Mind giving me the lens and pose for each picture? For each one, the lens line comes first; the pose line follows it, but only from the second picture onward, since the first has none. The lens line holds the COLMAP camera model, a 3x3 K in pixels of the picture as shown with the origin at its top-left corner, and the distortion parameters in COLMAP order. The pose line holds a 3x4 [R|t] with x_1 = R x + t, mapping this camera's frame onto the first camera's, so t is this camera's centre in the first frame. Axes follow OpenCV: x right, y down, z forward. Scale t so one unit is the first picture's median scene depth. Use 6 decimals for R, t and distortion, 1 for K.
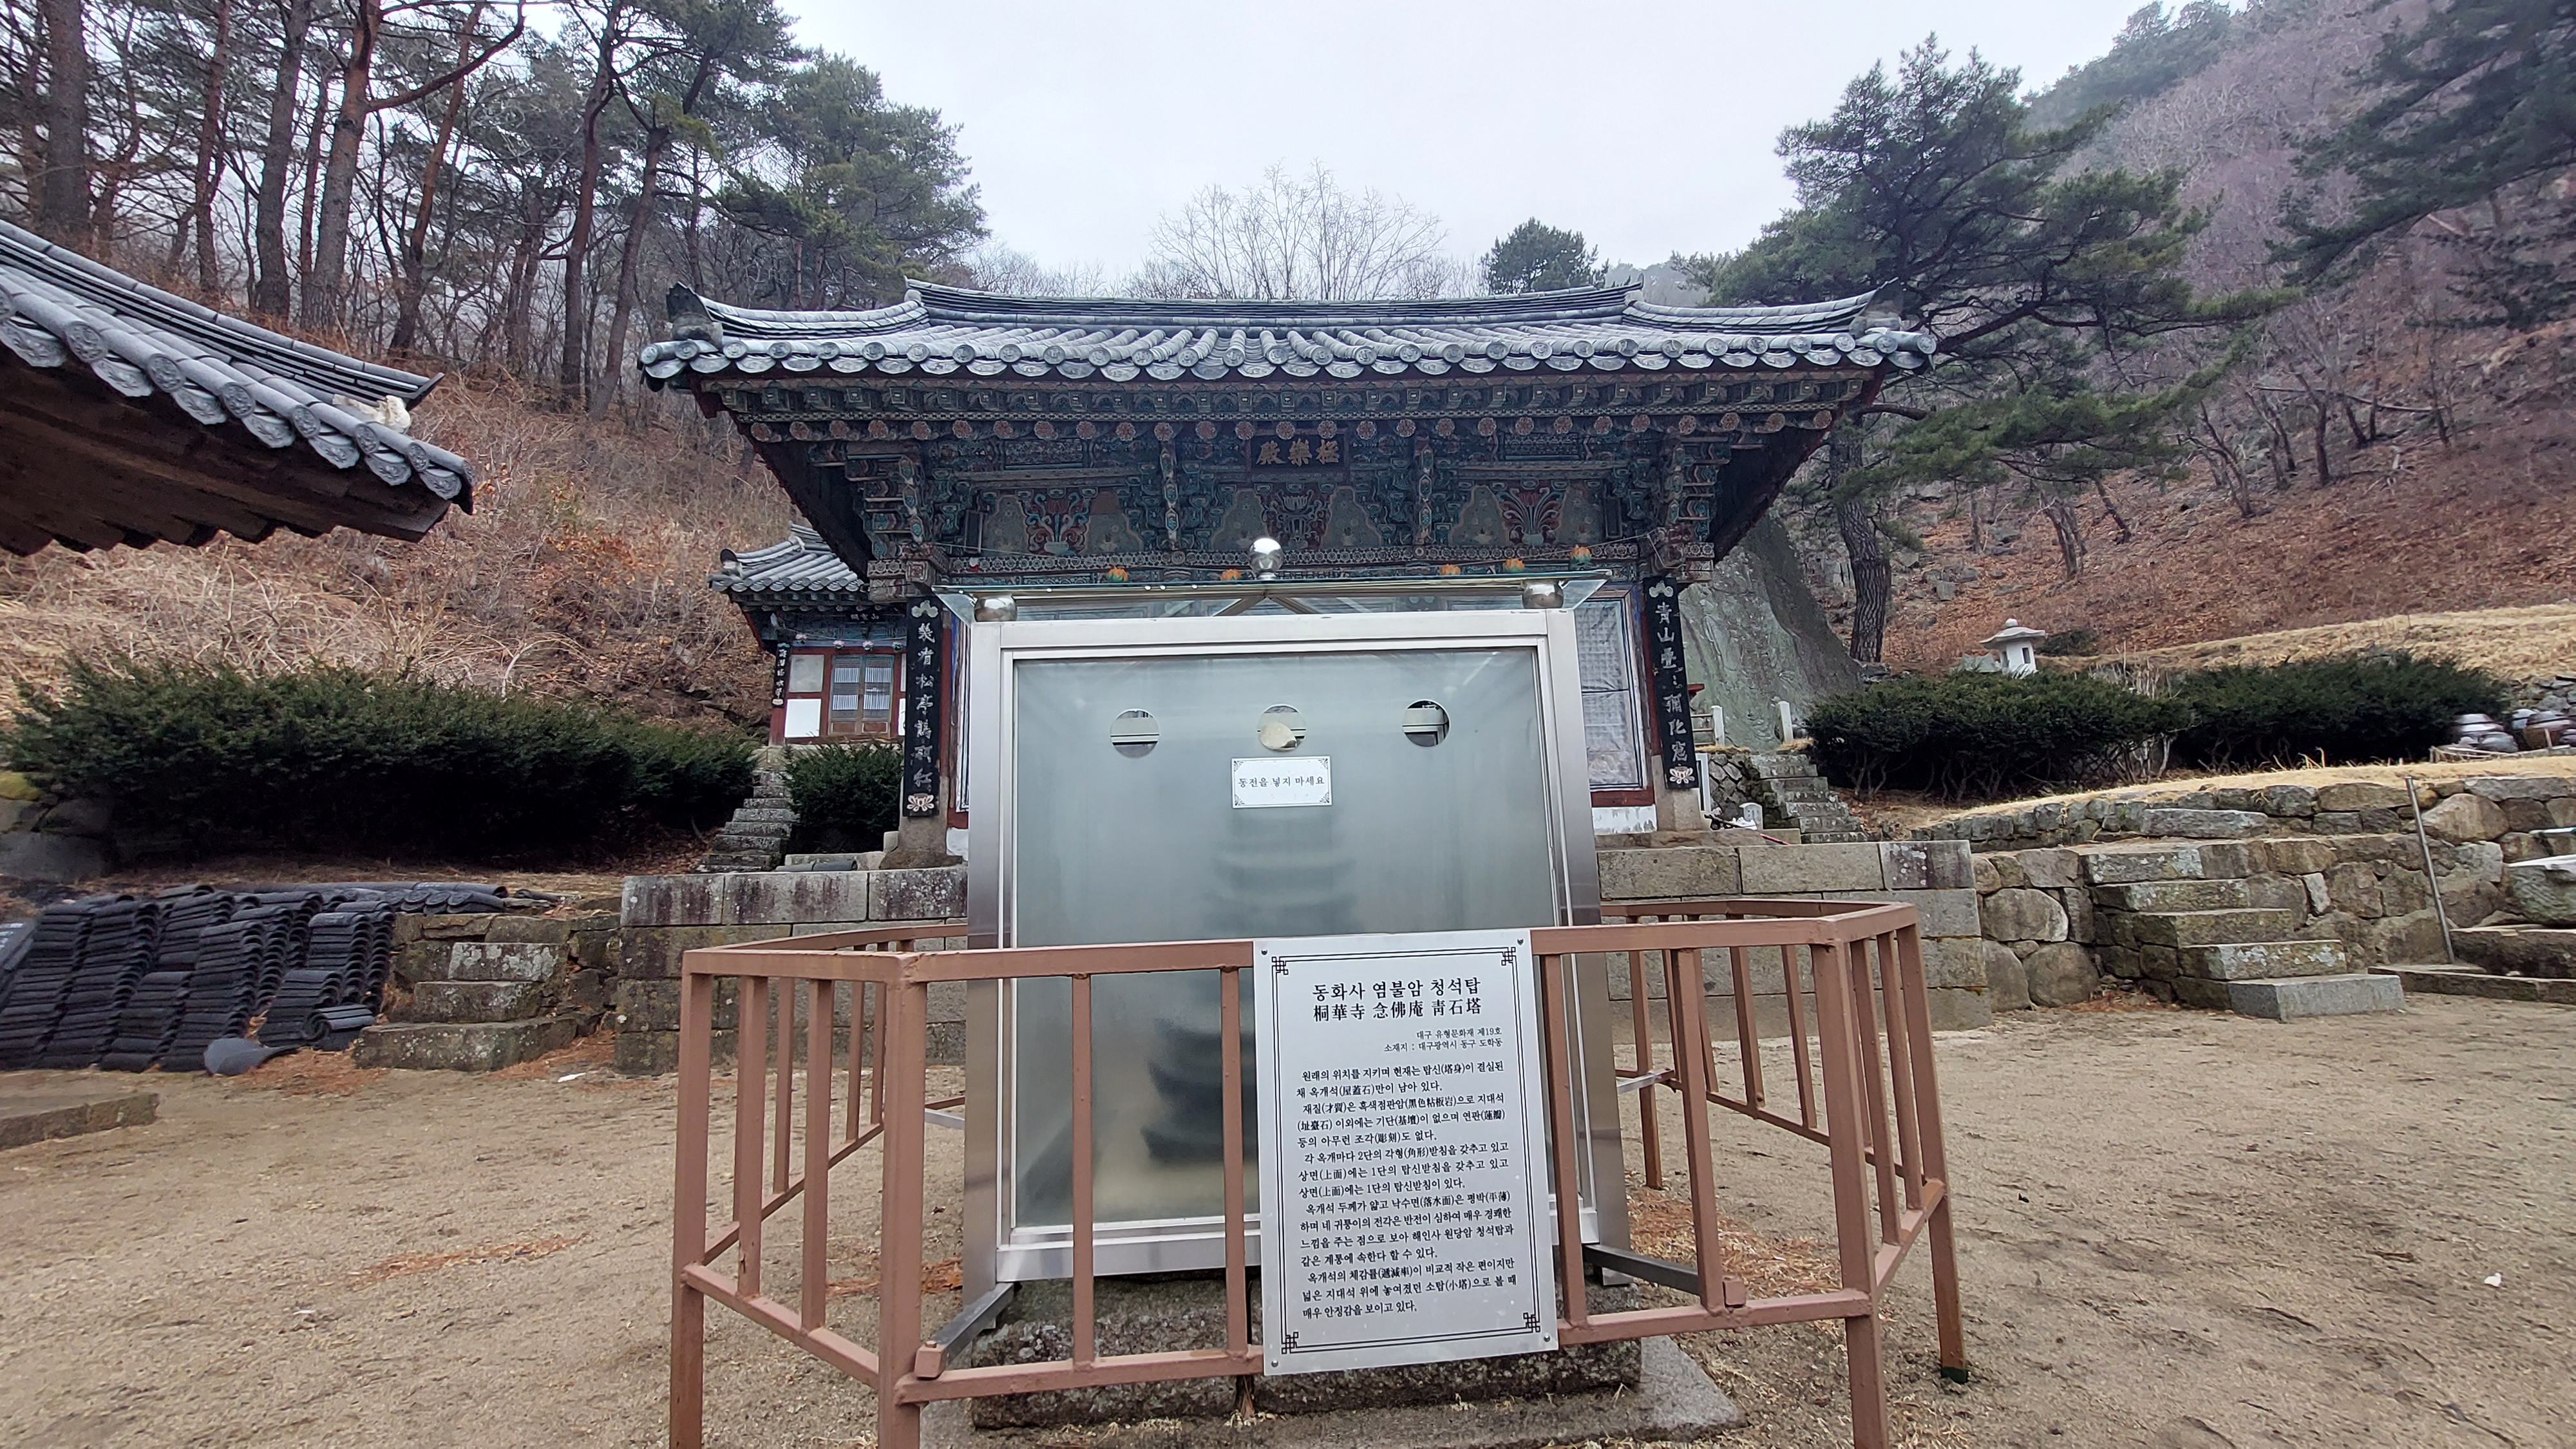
lens RADIAL K [[1029.9, 0, 1298.2], [0, 1029.9, 725.9], [0, 0, 1]] dist [-0.014440, -0.001234]
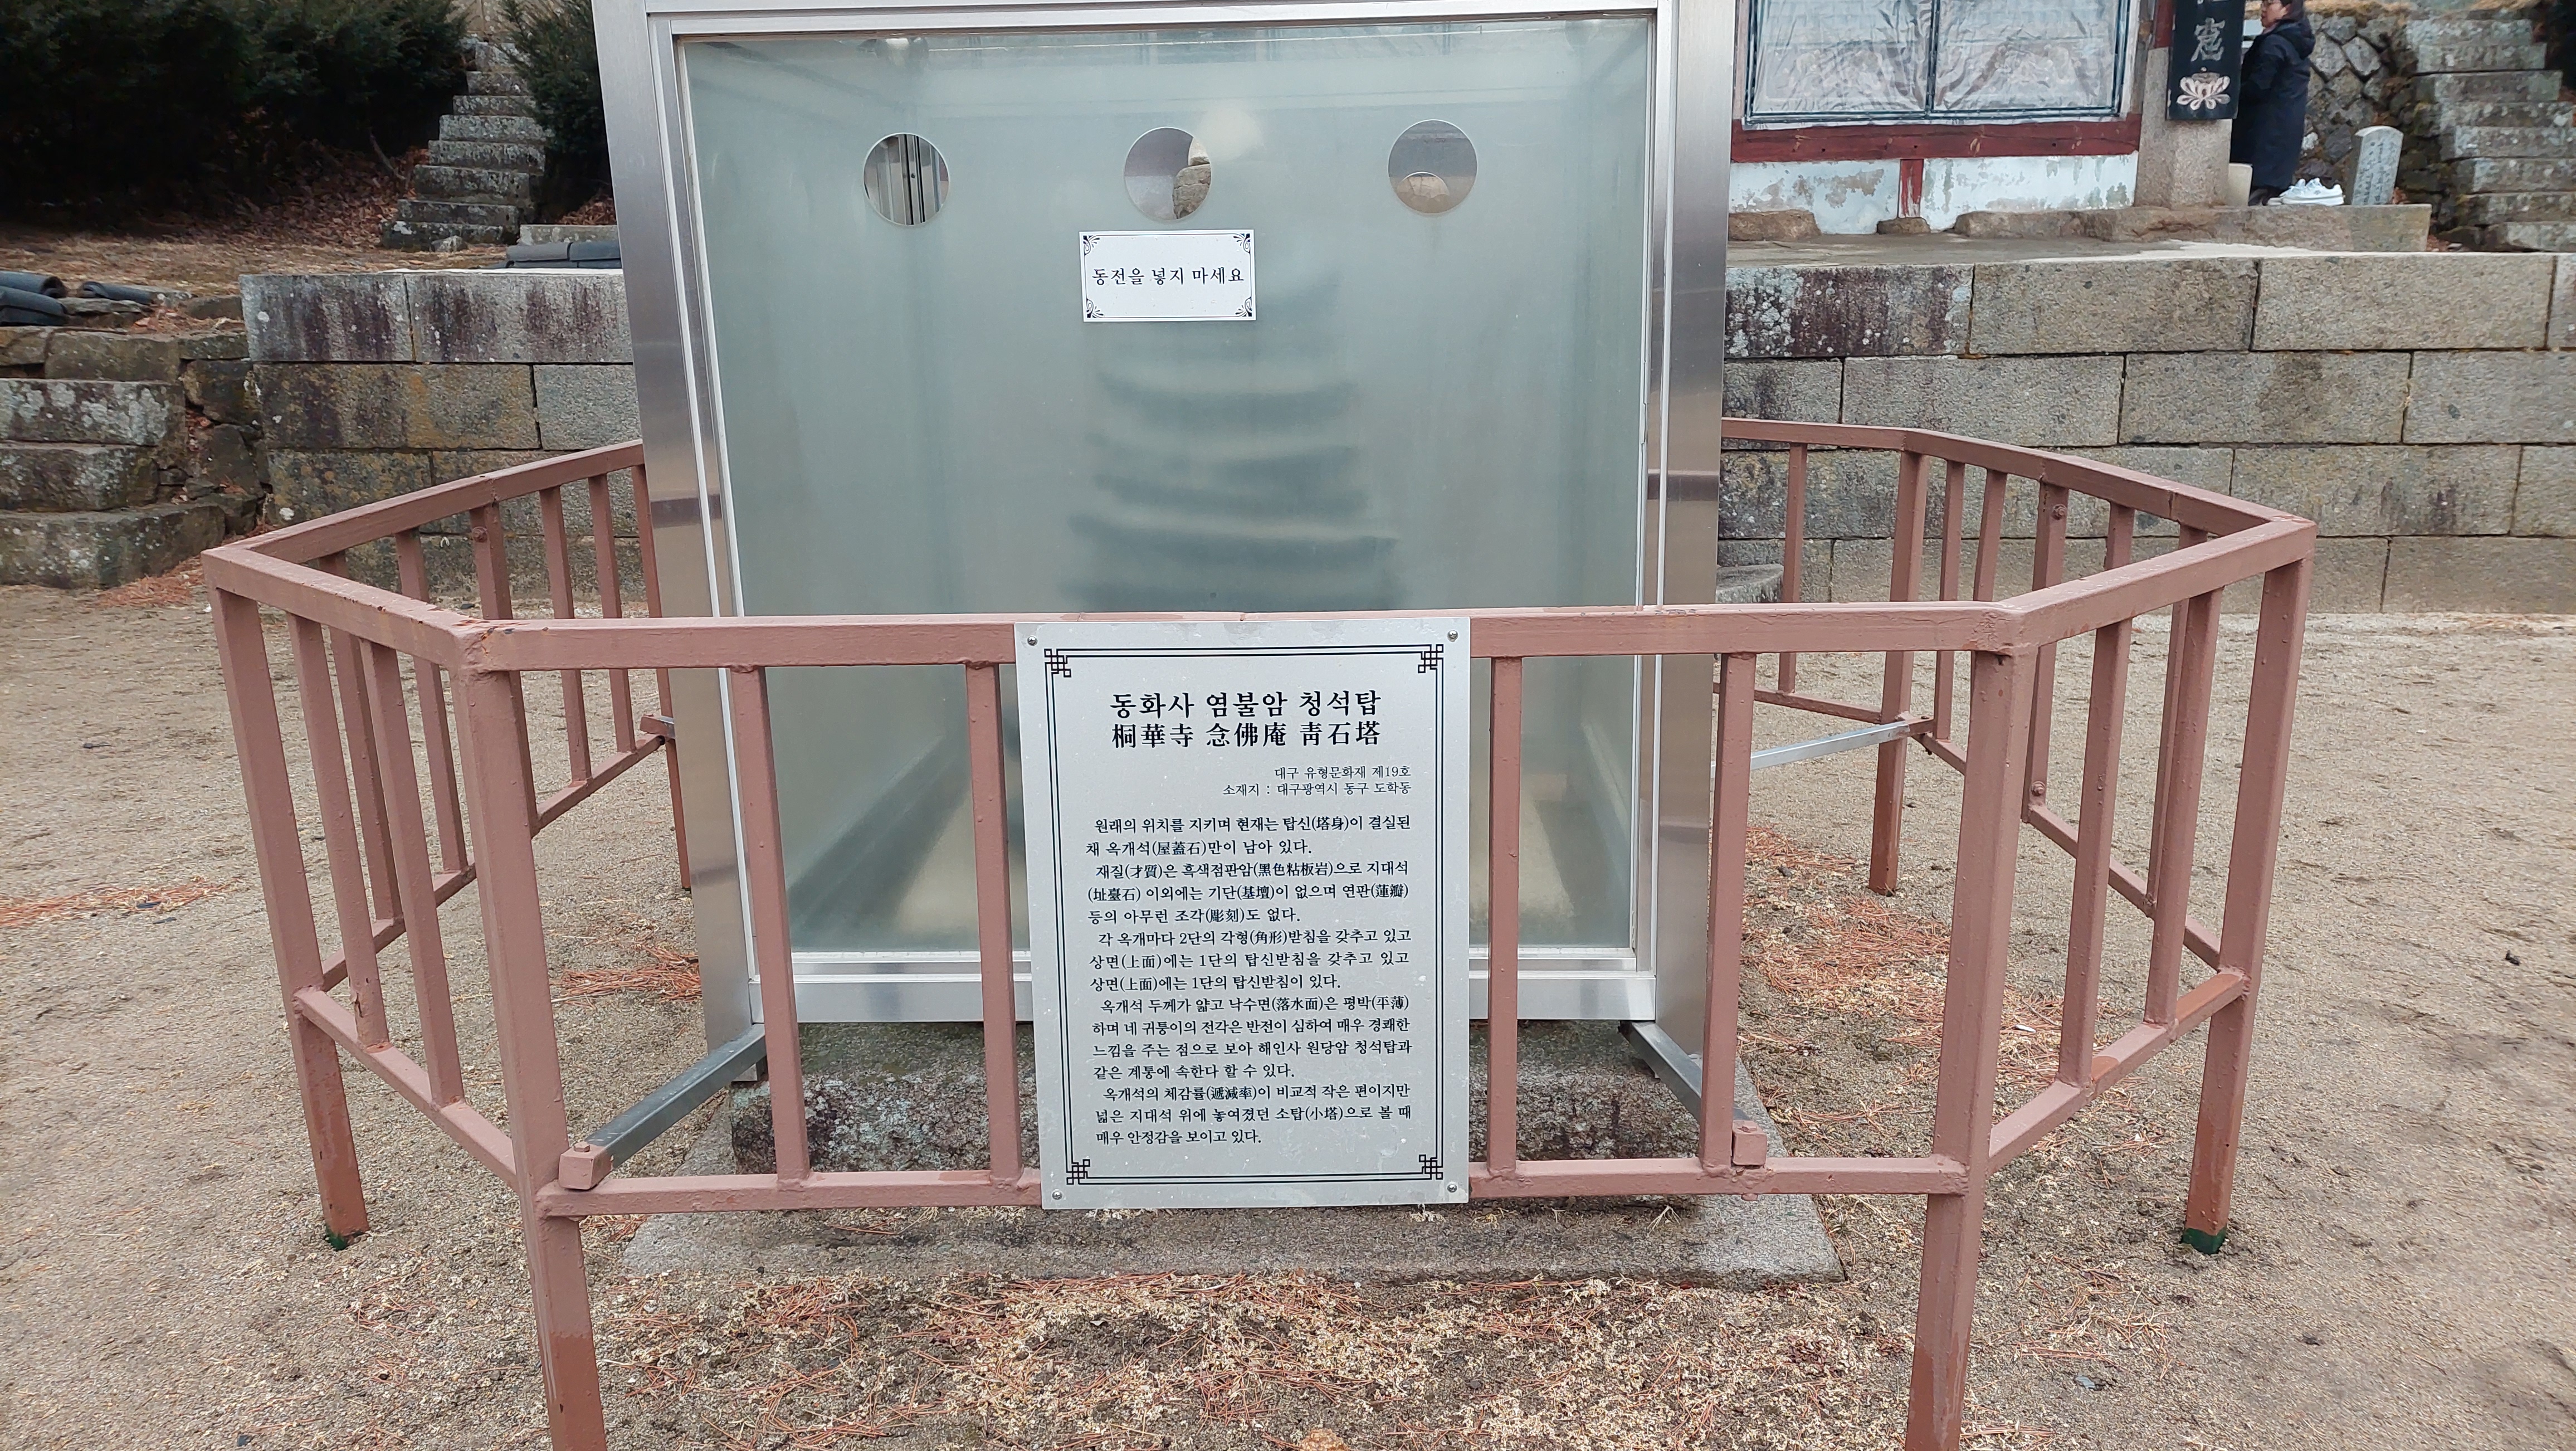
lens RADIAL K [[1865.1, 0, 1299.1], [0, 1865.1, 731.0], [0, 0, 1]] dist [0.049478, -0.037522]
pose [[0.993241, 0.047416, -0.105948, 0.192192], [-0.000728, 0.915286, 0.402805, -0.143908], [0.116072, -0.400005, 0.909133, -0.028844]]
